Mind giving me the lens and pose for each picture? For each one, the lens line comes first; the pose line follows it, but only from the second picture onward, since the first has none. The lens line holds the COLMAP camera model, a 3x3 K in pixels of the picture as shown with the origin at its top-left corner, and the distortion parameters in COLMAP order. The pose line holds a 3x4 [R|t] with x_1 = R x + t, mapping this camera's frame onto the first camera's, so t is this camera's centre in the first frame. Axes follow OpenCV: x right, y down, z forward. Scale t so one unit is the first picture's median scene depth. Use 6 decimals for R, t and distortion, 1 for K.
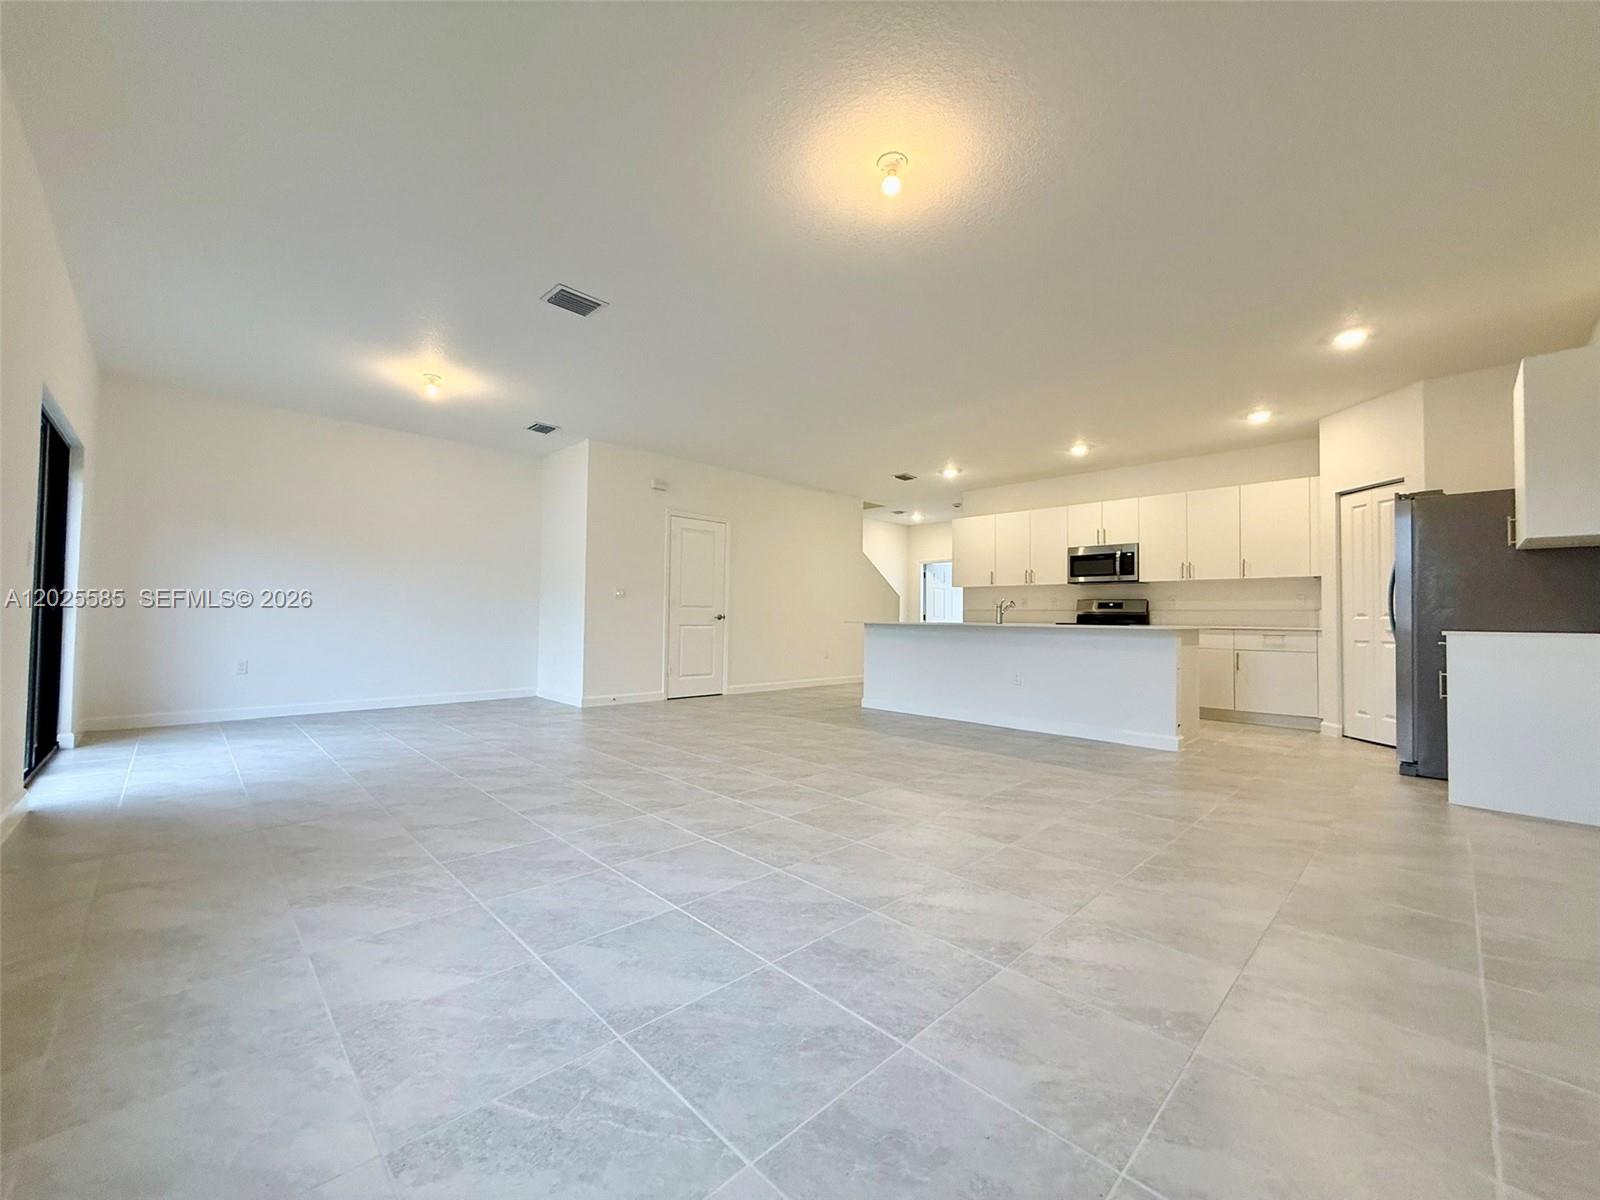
lens RADIAL K [[633.1, 0, 789.7], [0, 633.1, 604.8], [0, 0, 1]] dist [0.001475, -0.000705]
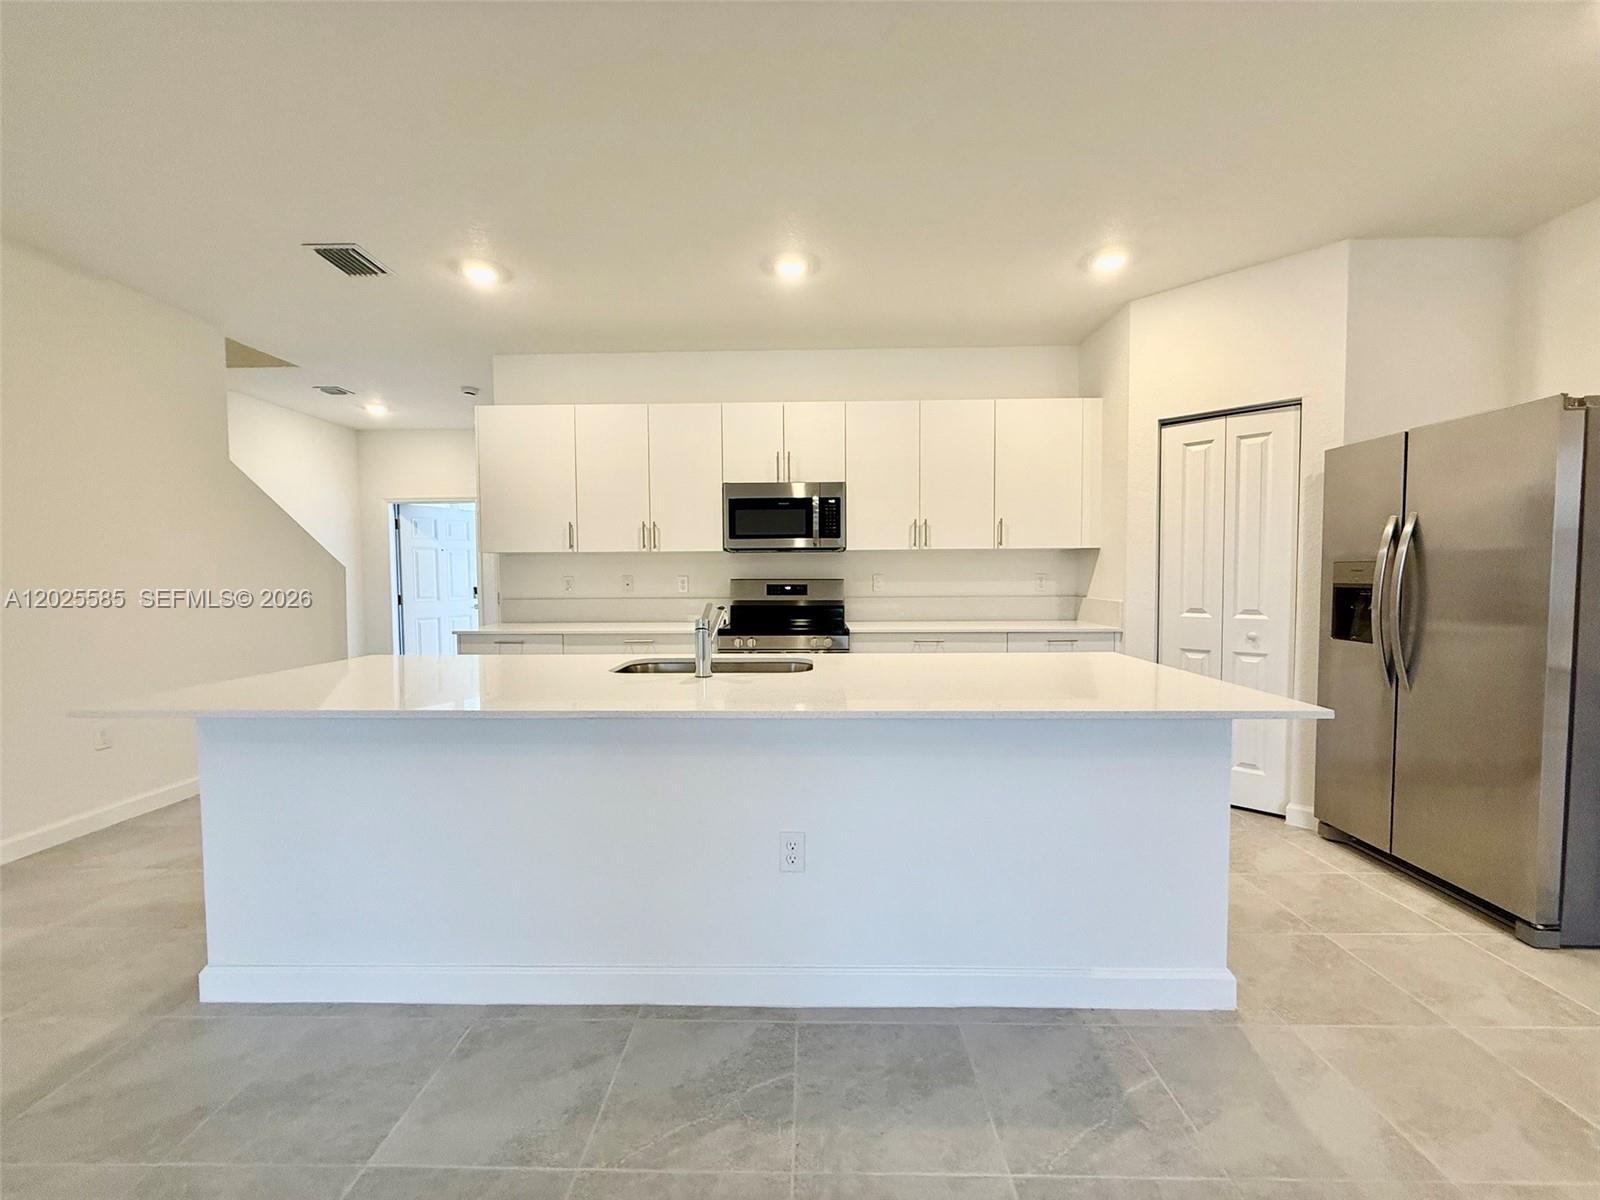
lens RADIAL K [[633.1, 0, 798.8], [0, 633.1, 604.1], [0, 0, 1]] dist [0.001475, -0.000705]
pose [[0.701233, -0.052474, 0.710998, 0.106642], [0.001420, 0.997388, 0.072211, -0.028968], [-0.712930, -0.049627, 0.699477, 0.617214]]
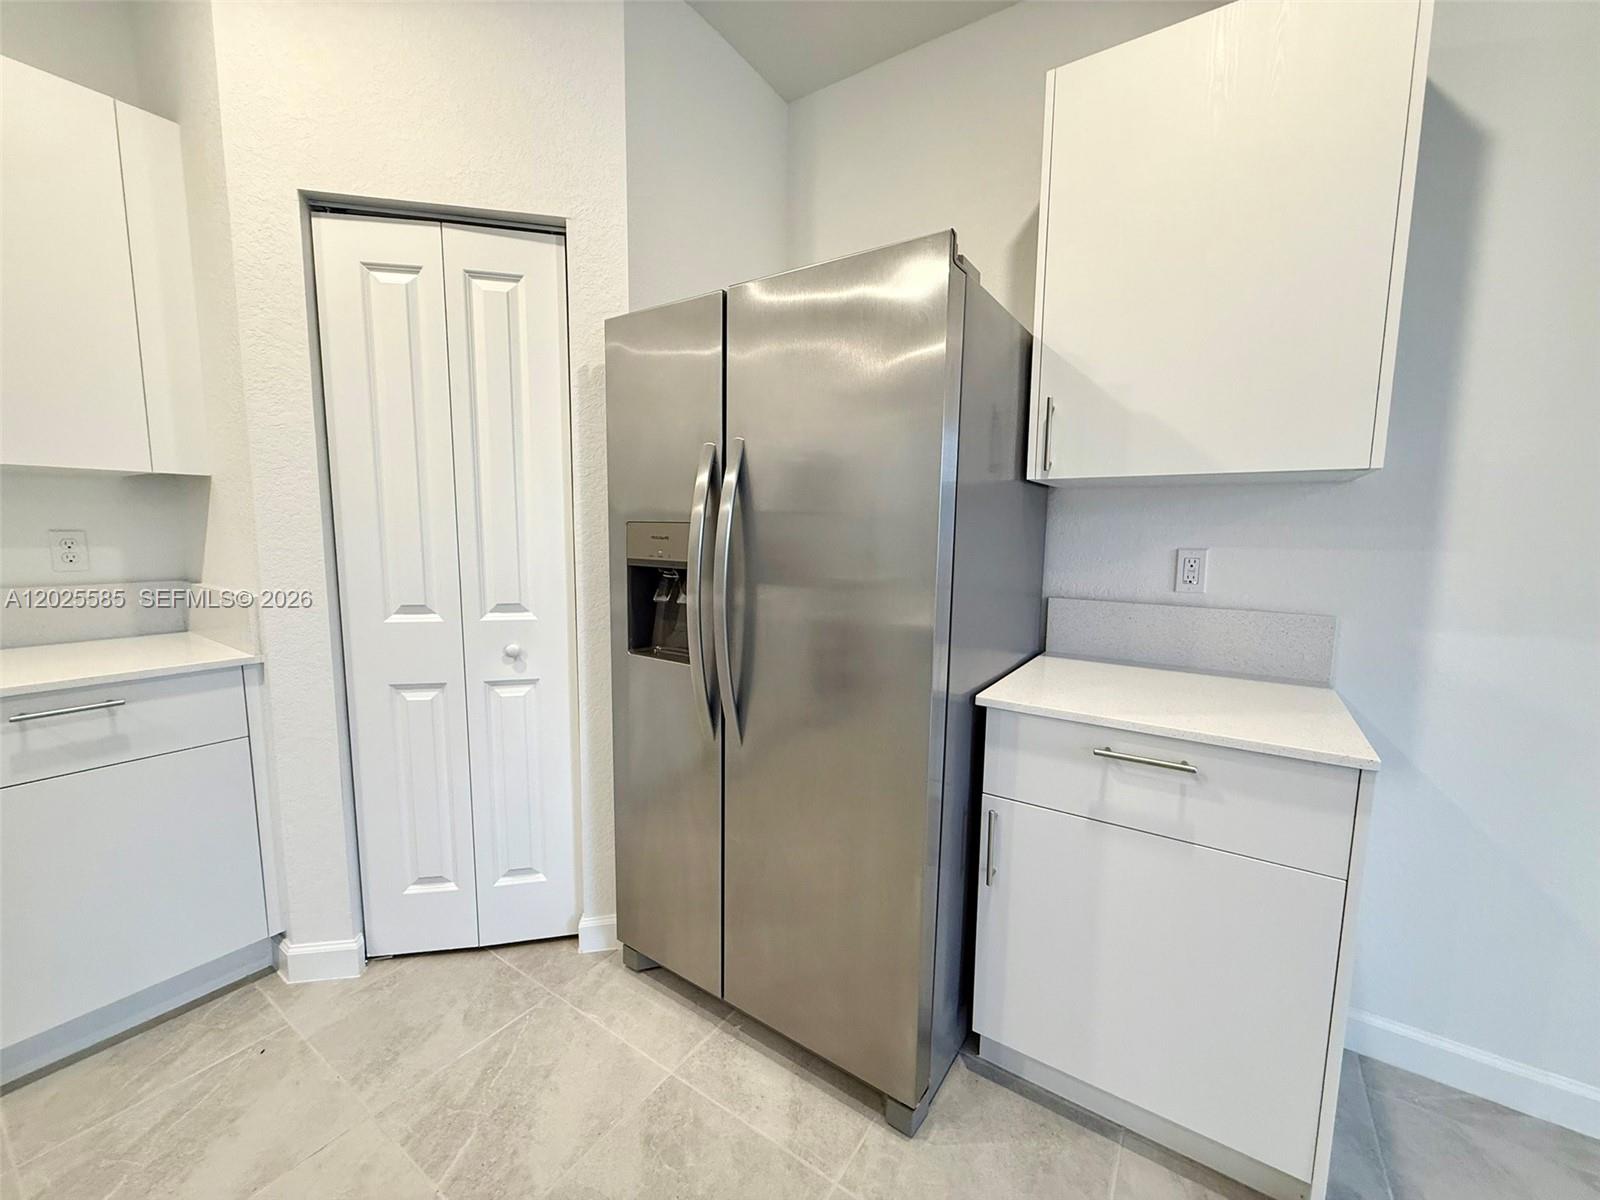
lens RADIAL K [[633.1, 0, 790.7], [0, 633.1, 599.6], [0, 0, 1]] dist [0.001475, -0.000705]
pose [[-0.214155, -0.129852, 0.968130, 0.394518], [-0.038493, 0.991477, 0.124468, -0.028979], [-0.976041, -0.010610, -0.217328, 0.649401]]
